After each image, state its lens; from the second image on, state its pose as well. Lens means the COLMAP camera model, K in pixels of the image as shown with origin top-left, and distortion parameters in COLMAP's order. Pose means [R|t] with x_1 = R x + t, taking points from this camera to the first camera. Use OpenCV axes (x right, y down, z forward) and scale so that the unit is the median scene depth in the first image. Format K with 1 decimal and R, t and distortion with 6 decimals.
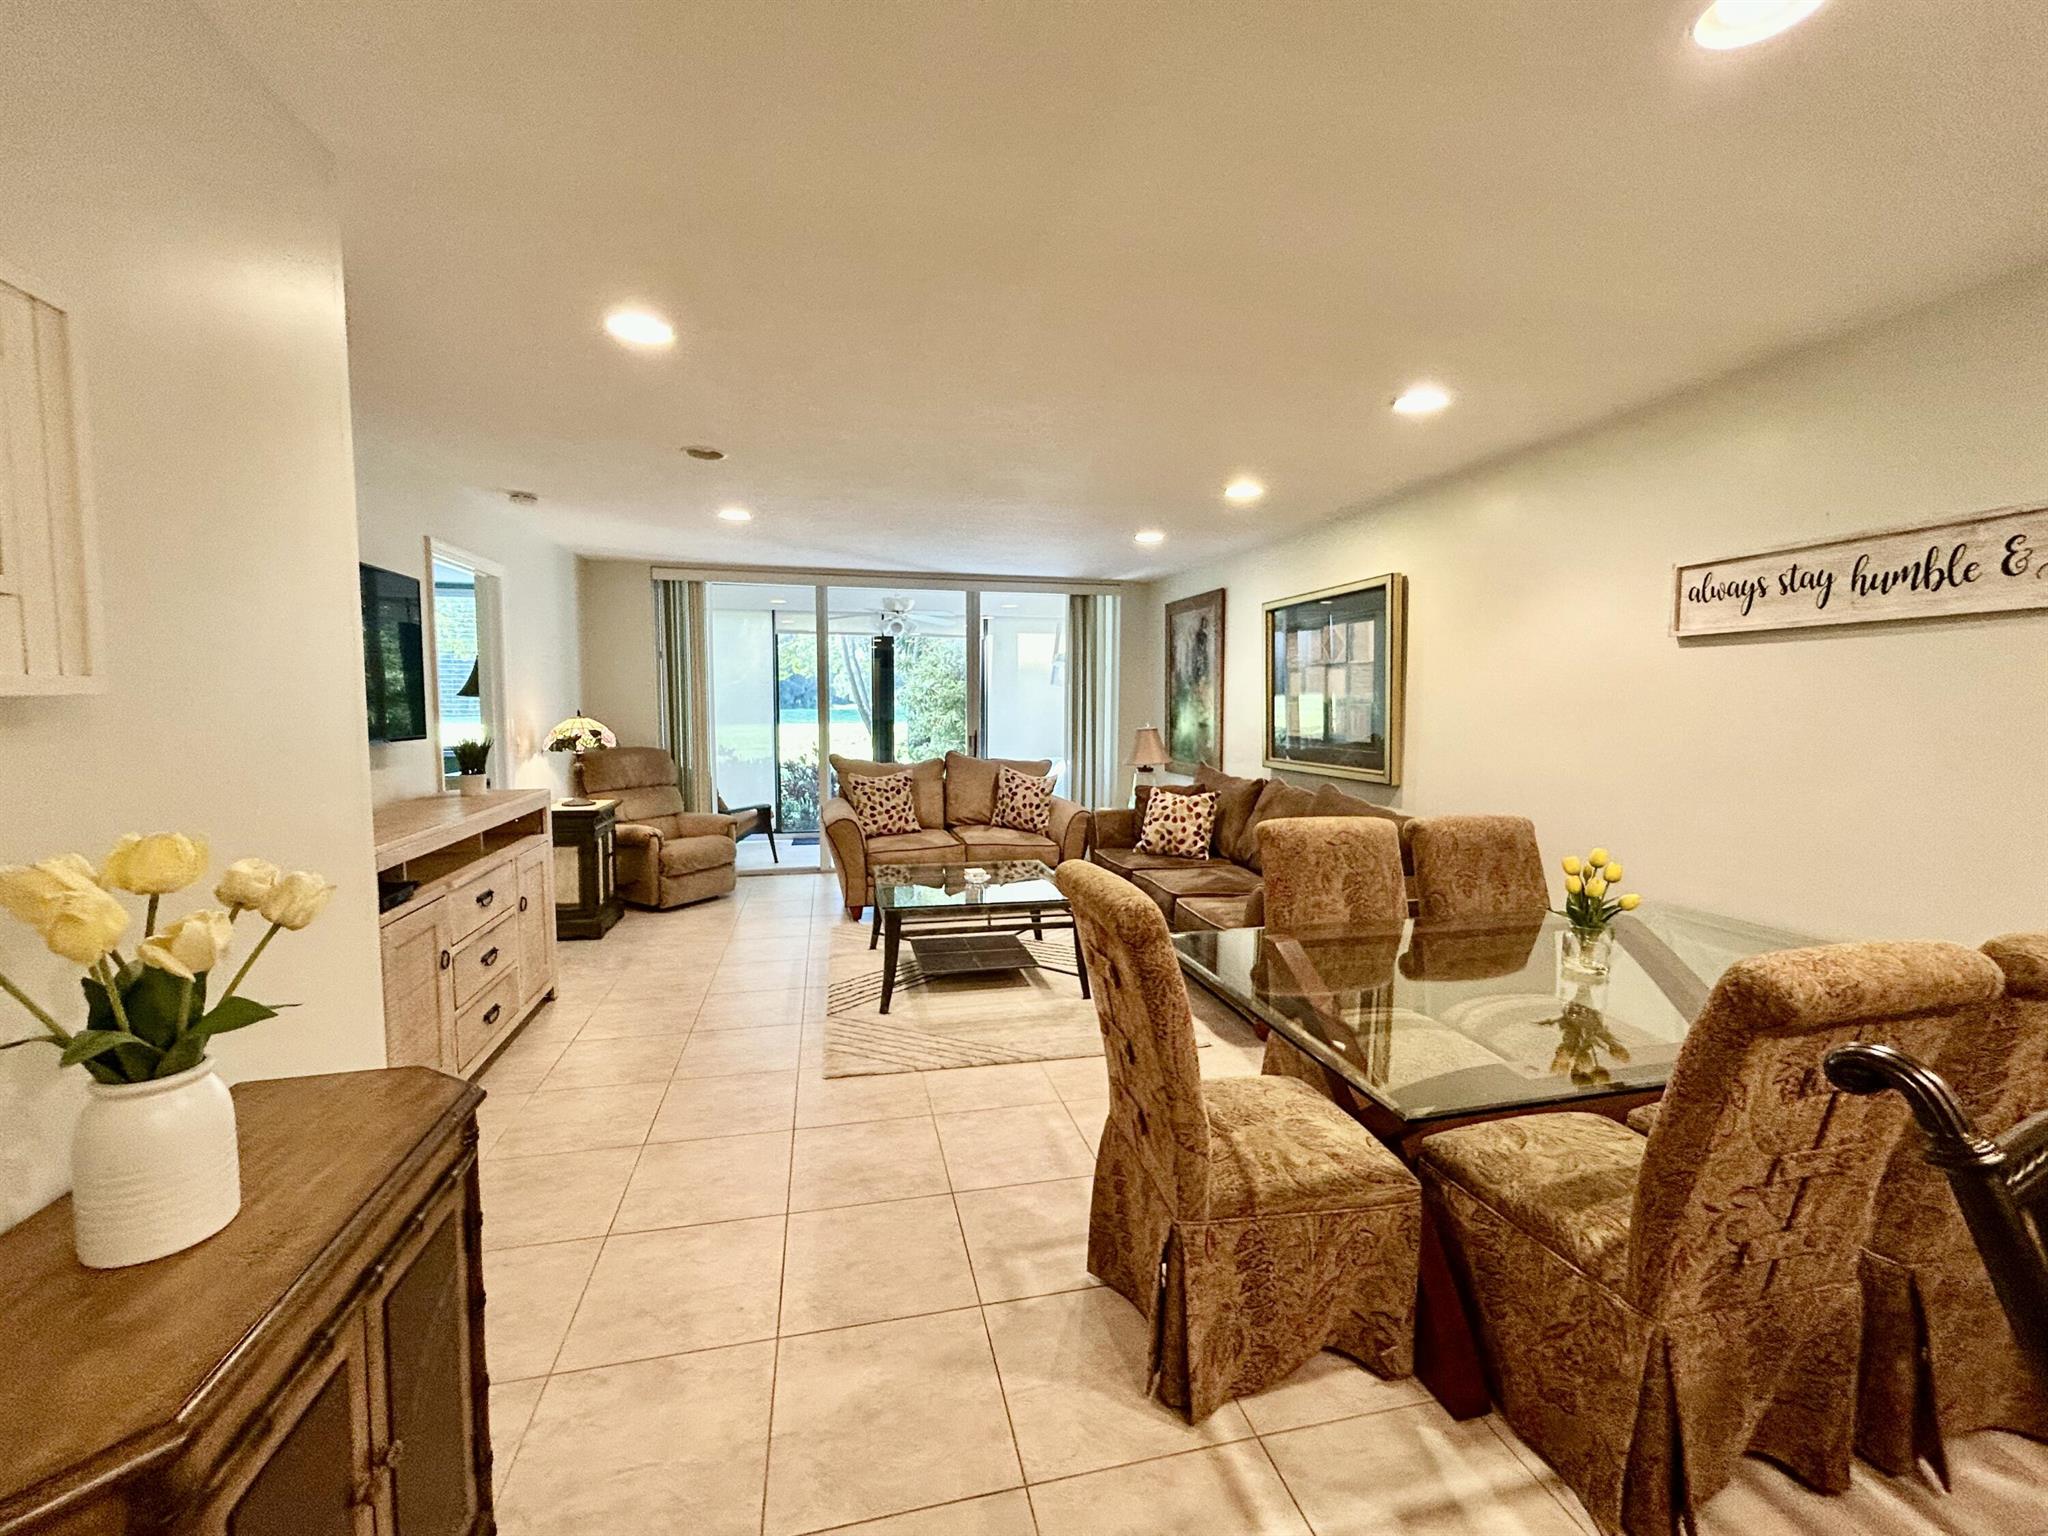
lens RADIAL K [[821.9, 0, 999.7], [0, 821.9, 754.8], [0, 0, 1]] dist [-0.000739, -0.000138]
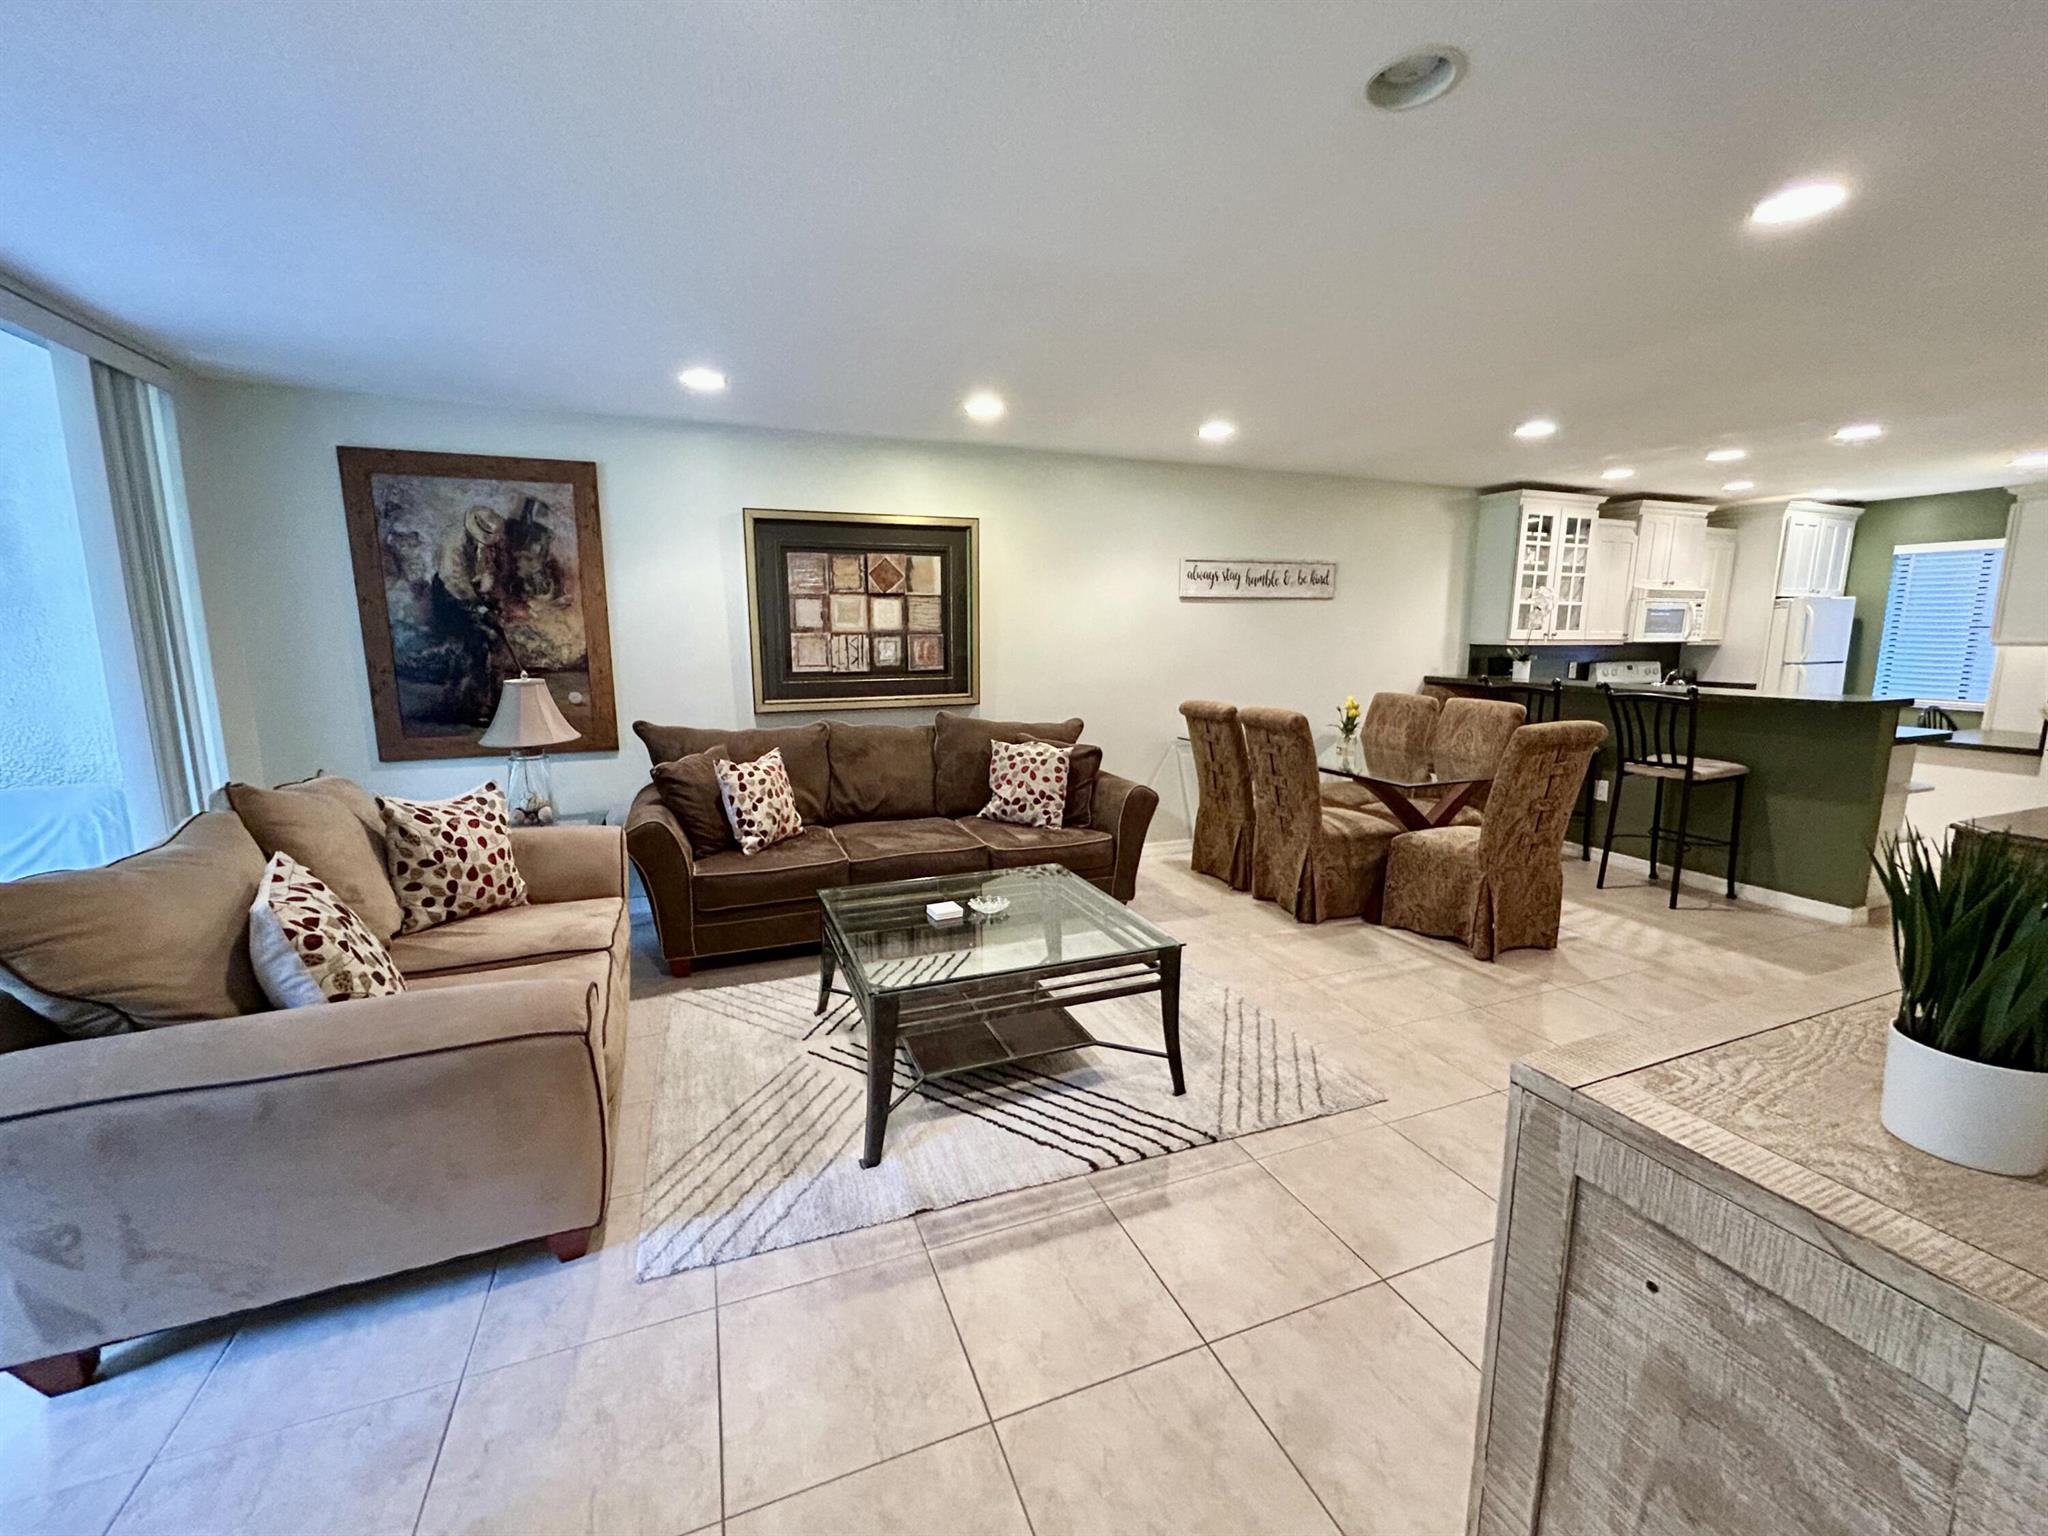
lens RADIAL K [[827.4, 0, 1024.0], [0, 827.4, 768.0], [0, 0, 1]] dist [-0.000989, -0.000084]
pose [[-0.168143, -0.159487, 0.972775, -0.548769], [0.069150, 0.982486, 0.173031, -0.058015], [-0.983334, 0.096362, -0.154170, 0.891744]]
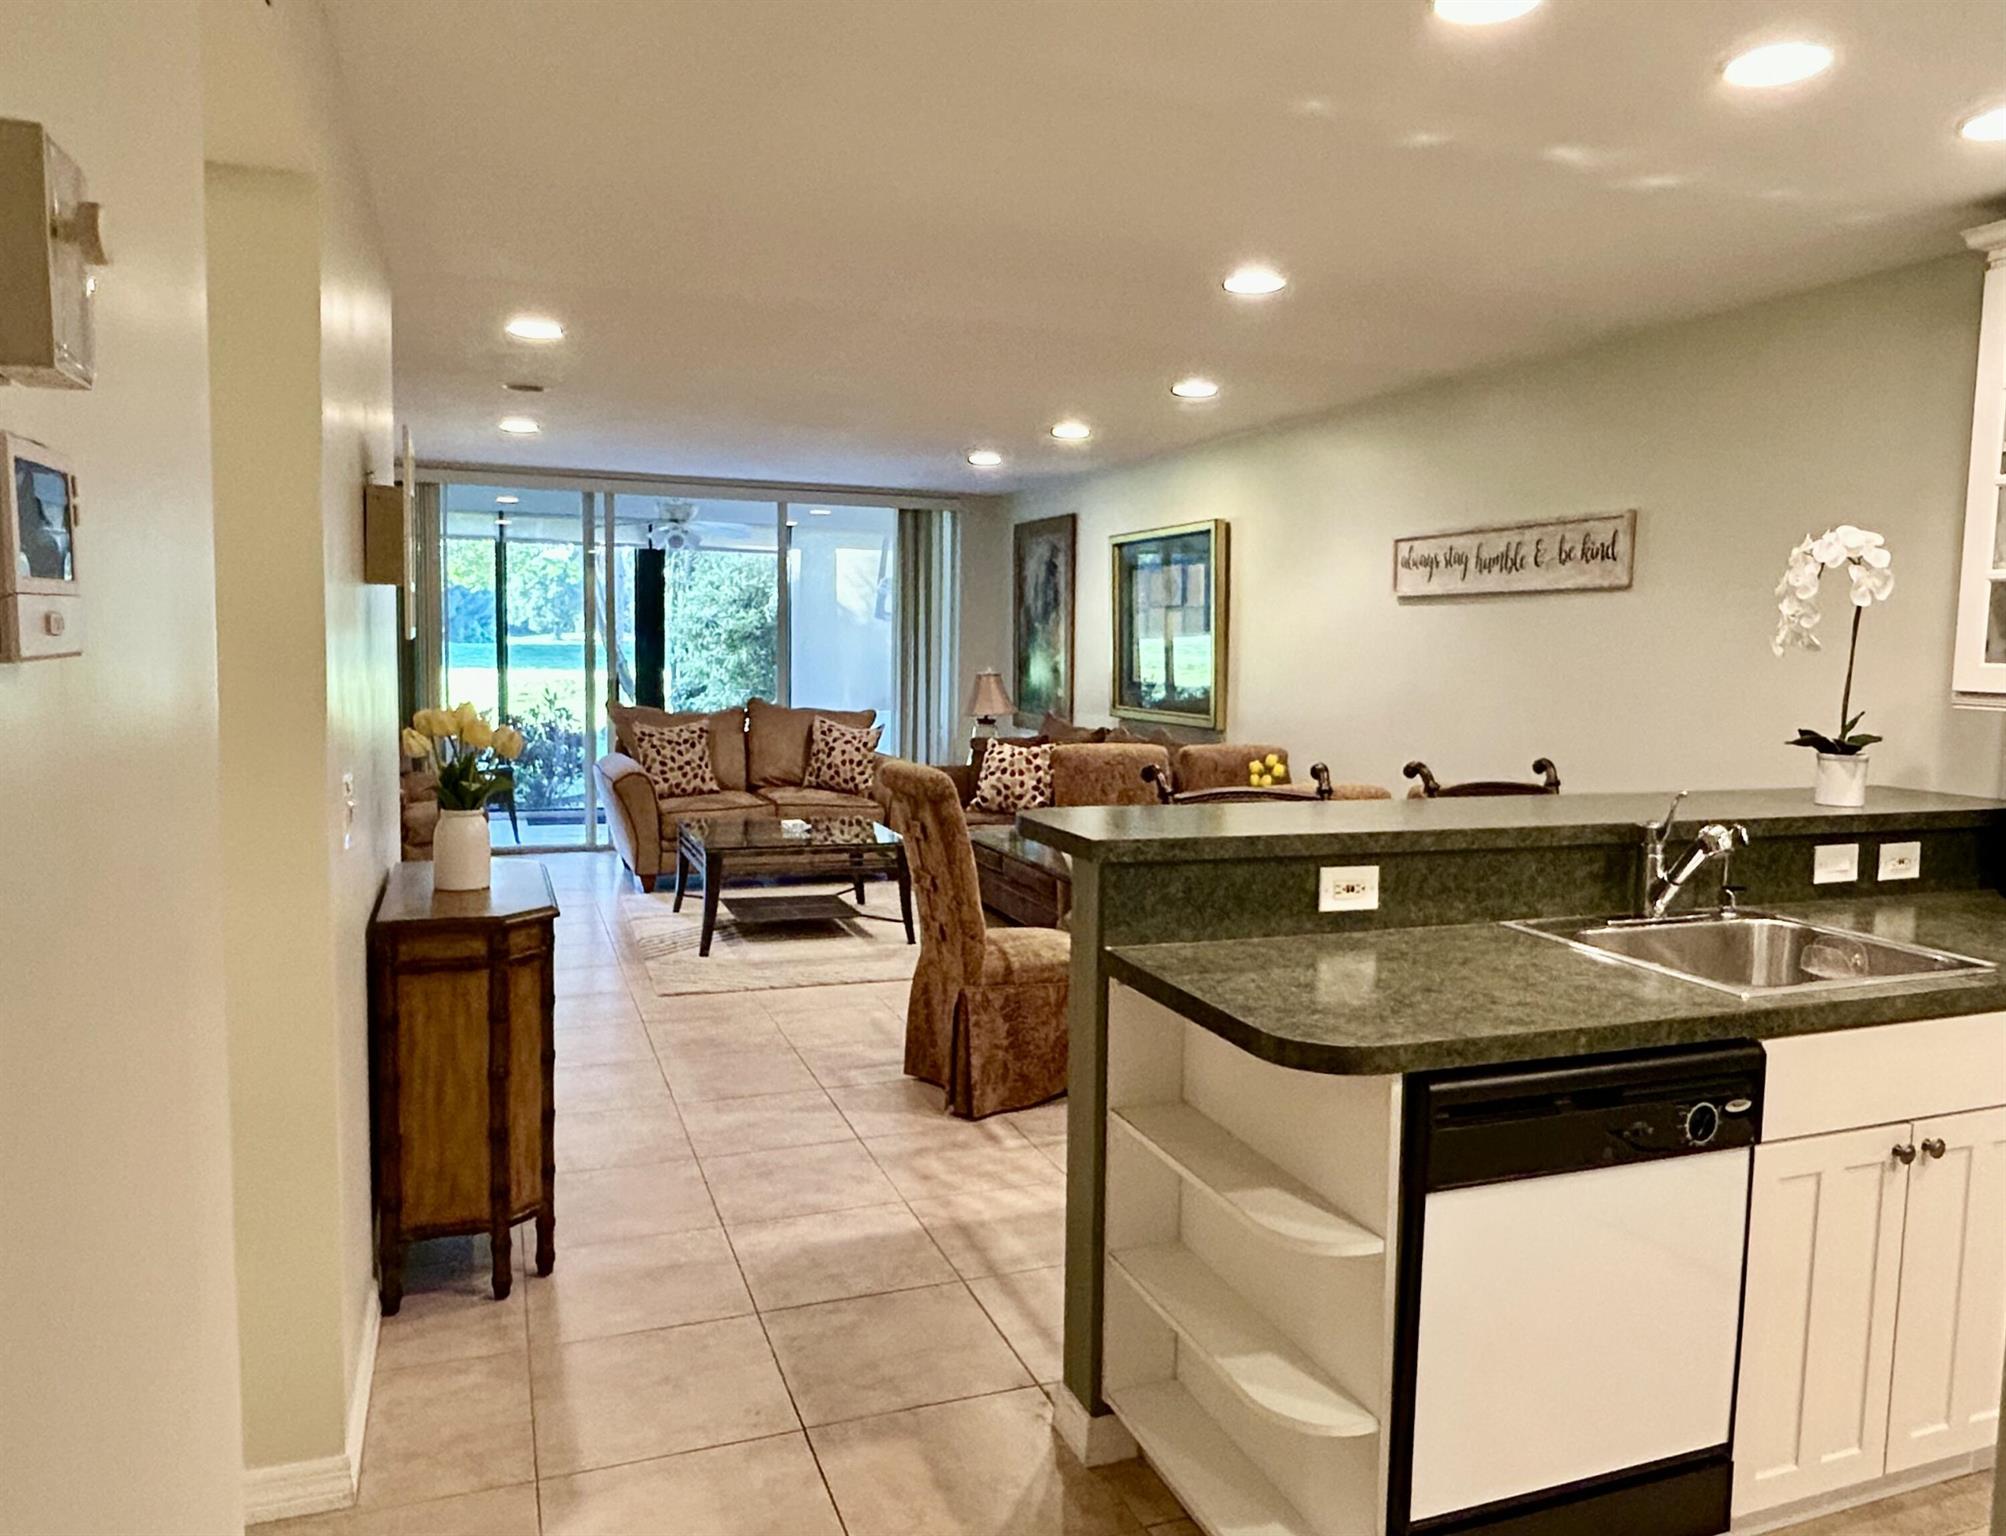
lens RADIAL K [[1347.7, 0, 1003.0], [0, 1347.7, 768.0], [0, 0, 1]] dist [0.004492, 0.000929]
pose [[0.987080, 0.000928, 0.160223, -0.035524], [-0.005998, 0.999496, 0.031164, 0.027047], [-0.160113, -0.031722, 0.986589, -0.464483]]
